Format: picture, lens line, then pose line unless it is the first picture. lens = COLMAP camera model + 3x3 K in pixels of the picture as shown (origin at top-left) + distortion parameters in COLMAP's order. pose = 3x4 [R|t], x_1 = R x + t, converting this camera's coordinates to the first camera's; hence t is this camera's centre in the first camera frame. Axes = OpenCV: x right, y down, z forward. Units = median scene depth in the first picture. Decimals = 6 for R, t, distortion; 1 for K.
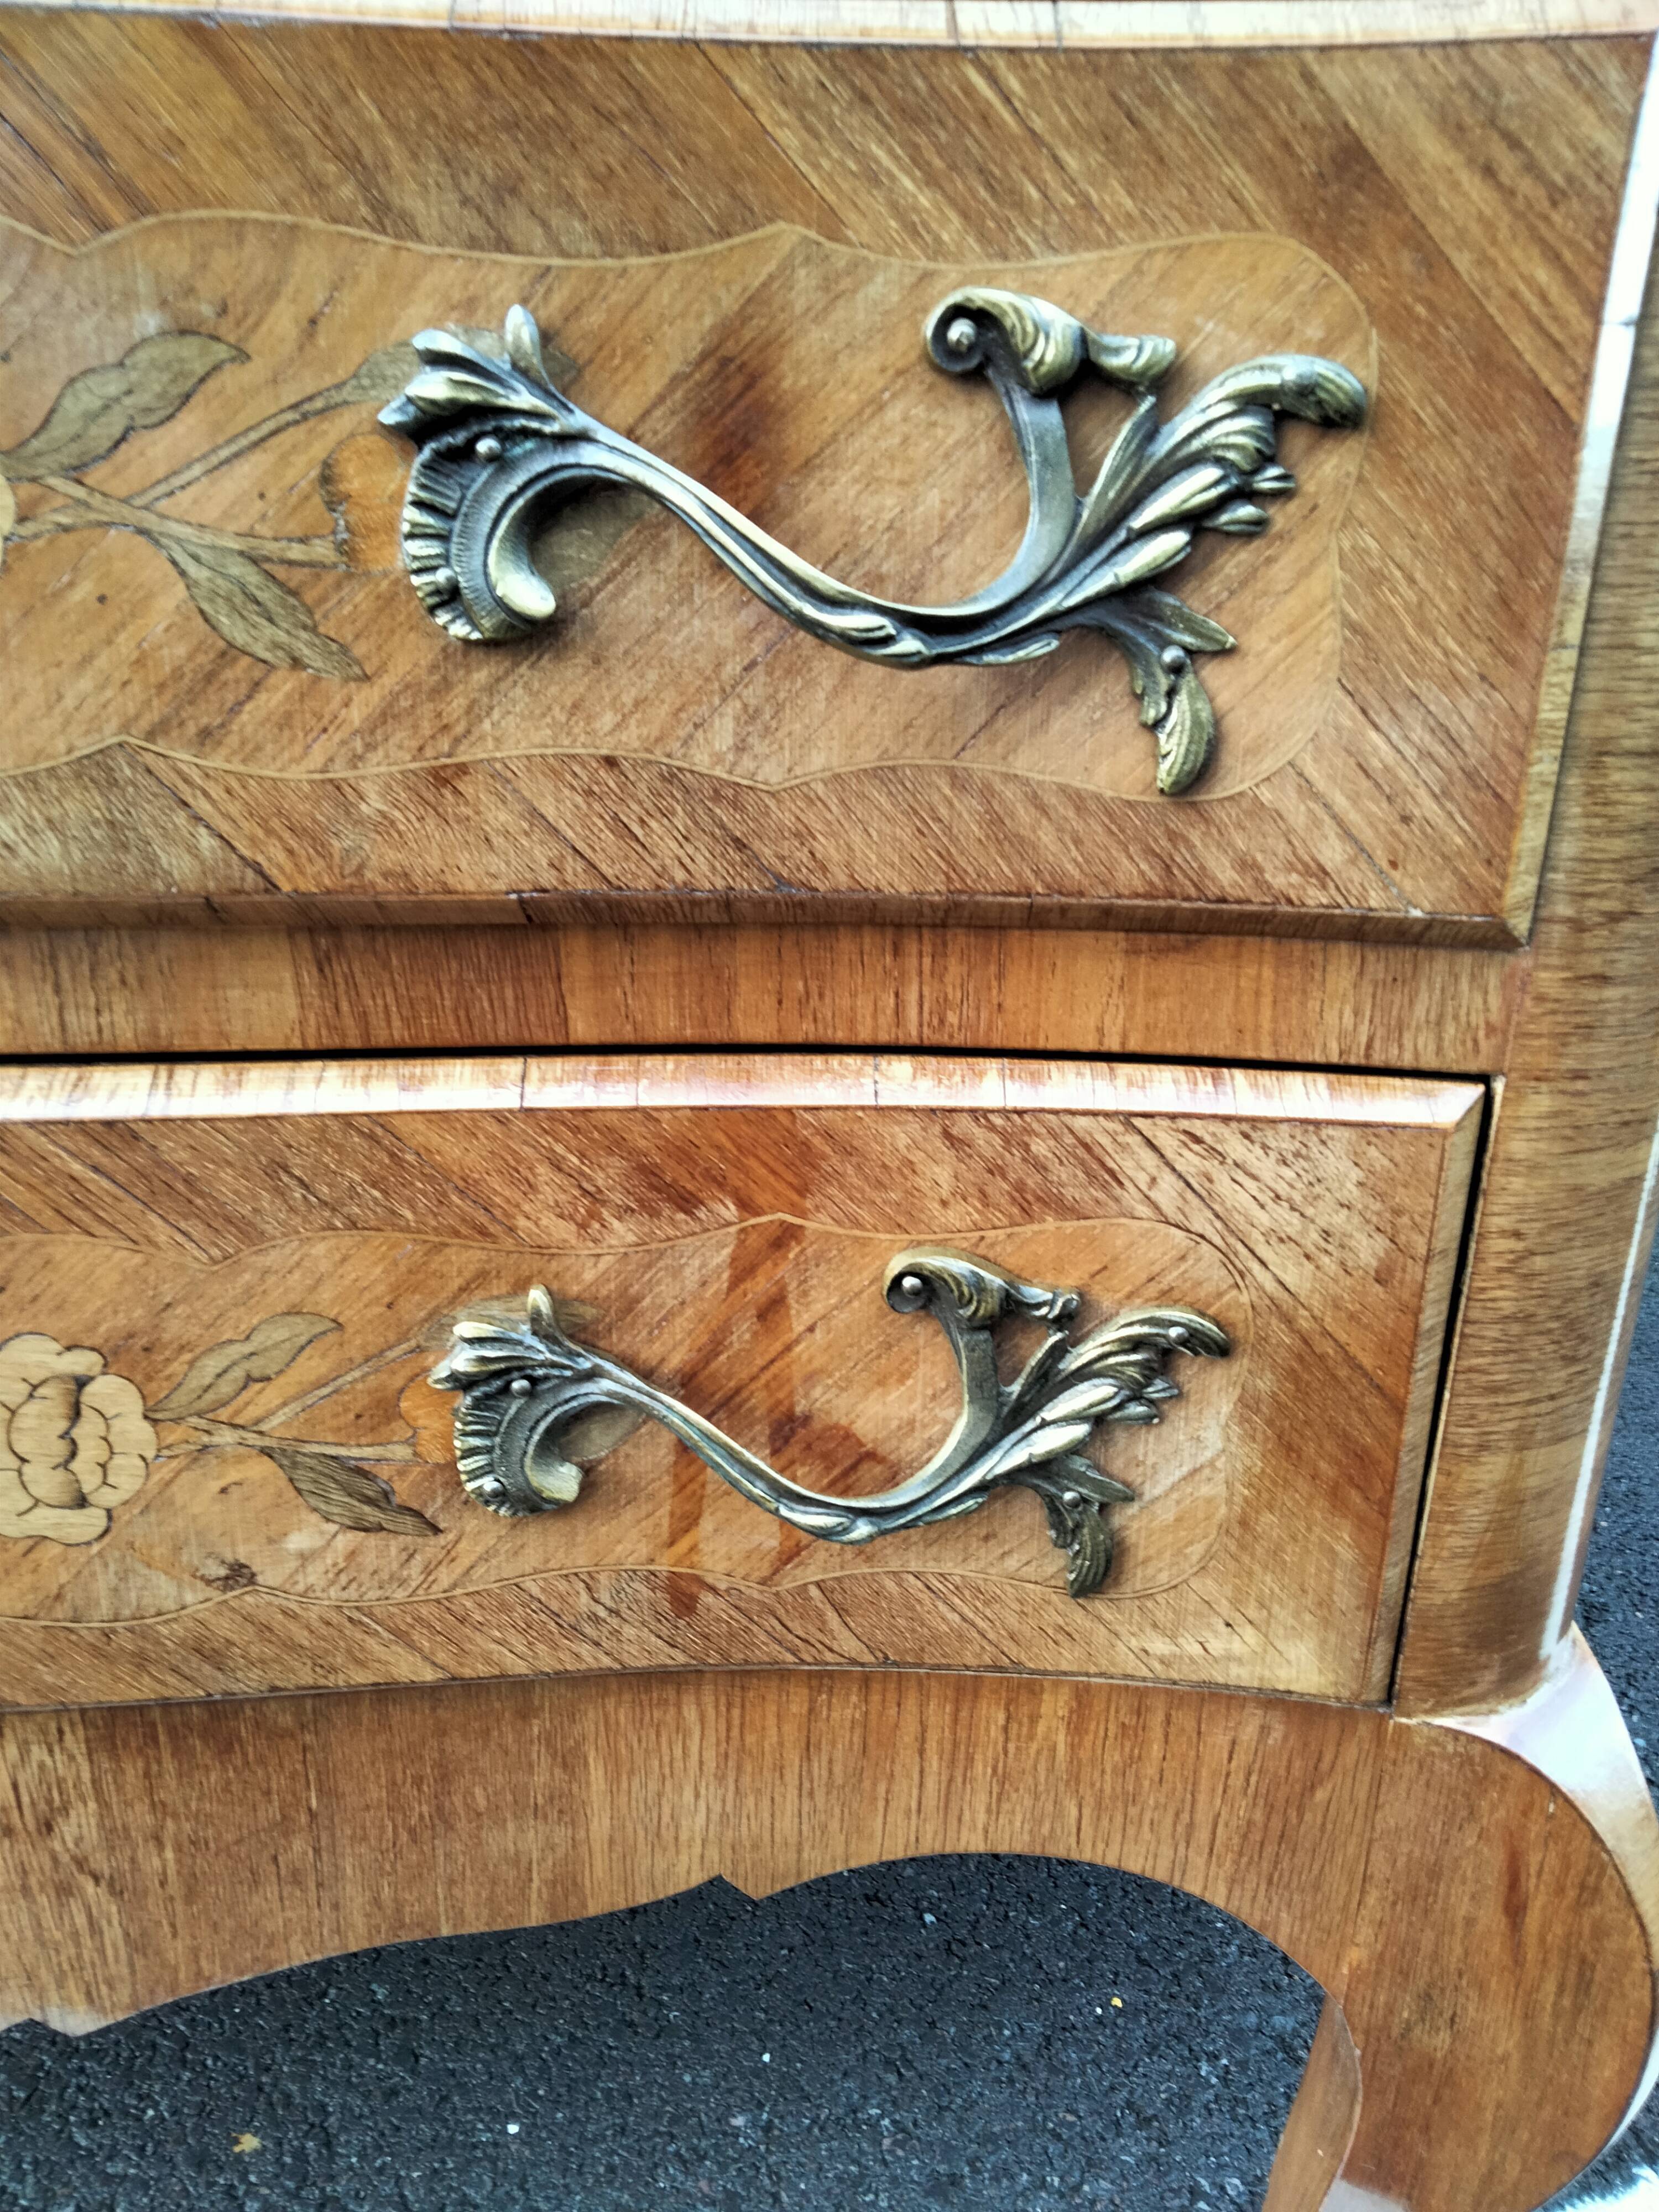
lens RADIAL K [[1645.1, 0, 800.0], [0, 1645.1, 1125.3], [0, 0, 1]] dist [0.022148, -0.013229]
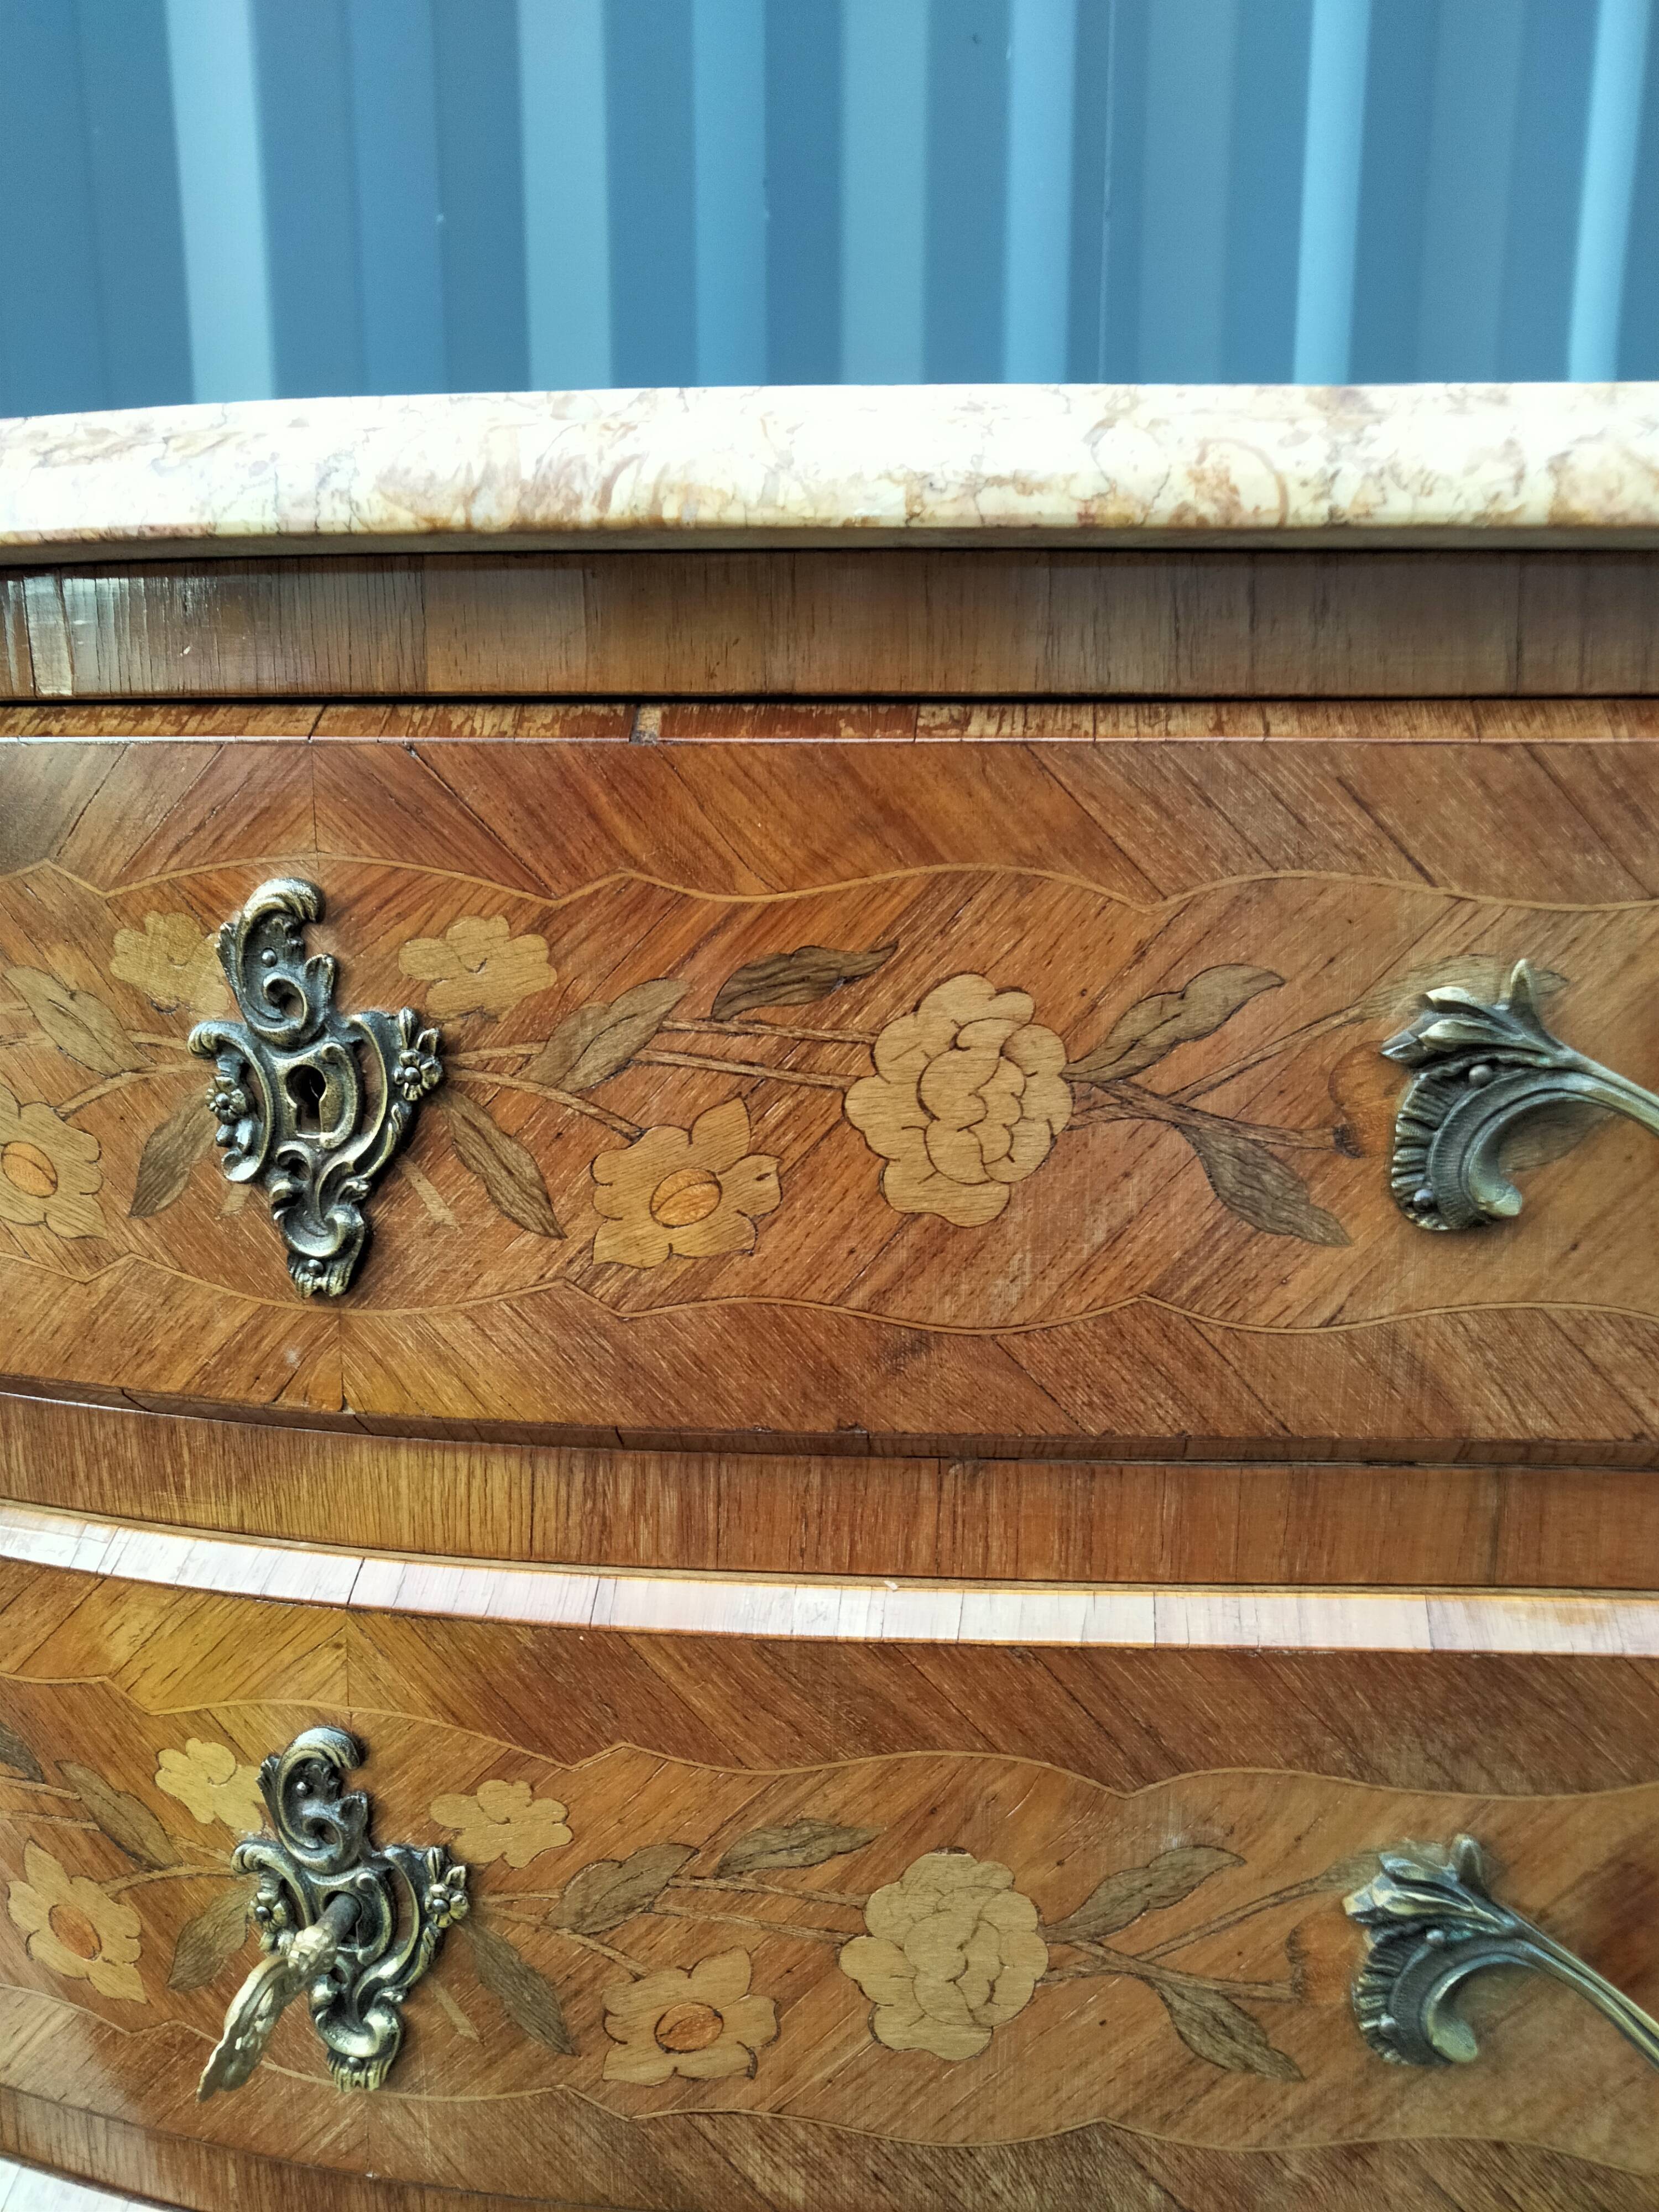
lens RADIAL K [[1645.1, 0, 771.8], [0, 1645.1, 1101.1], [0, 0, 1]] dist [0.022148, -0.013229]
pose [[0.992016, 0.011494, -0.125587, -0.423398], [-0.034298, 0.982891, -0.180964, -0.622972], [0.121358, 0.183827, 0.975438, -0.304122]]
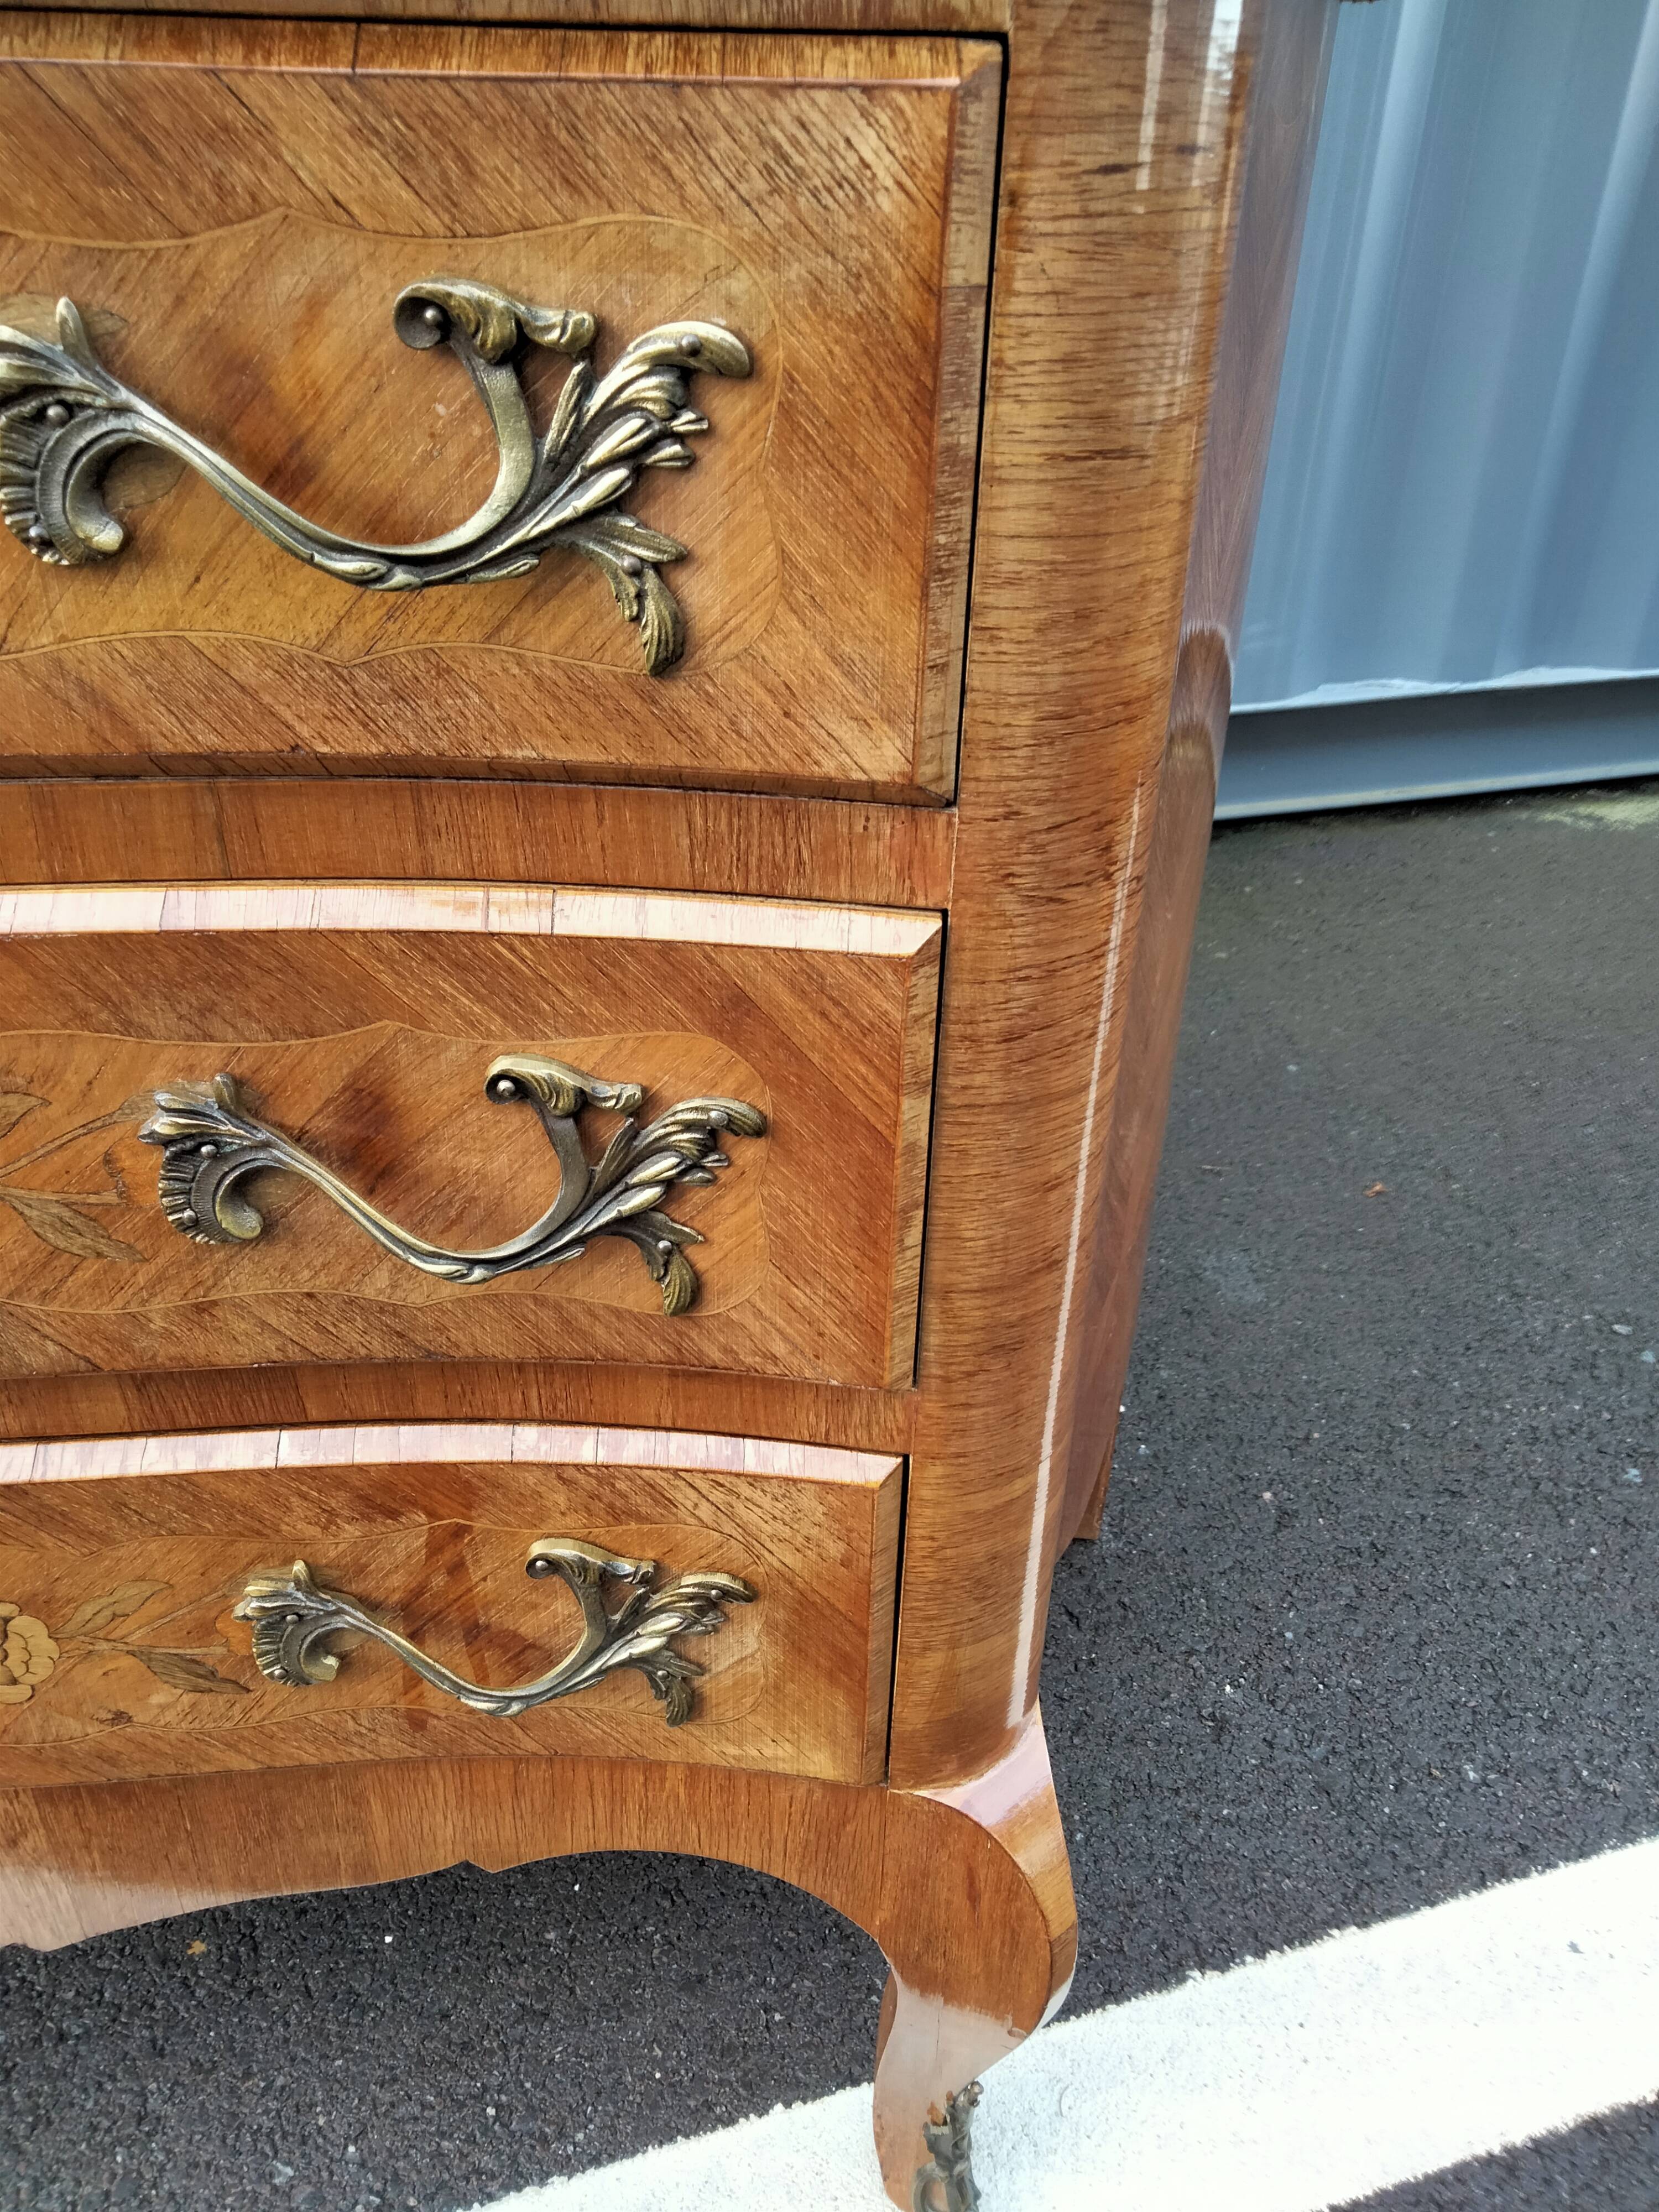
lens RADIAL K [[1645.1, 0, 797.8], [0, 1645.1, 1110.8], [0, 0, 1]] dist [0.022148, -0.013229]
pose [[0.999965, 0.007913, -0.002540, 0.300713], [-0.007343, 0.984390, 0.175846, -0.579312], [0.003892, -0.175821, 0.984414, -0.431068]]
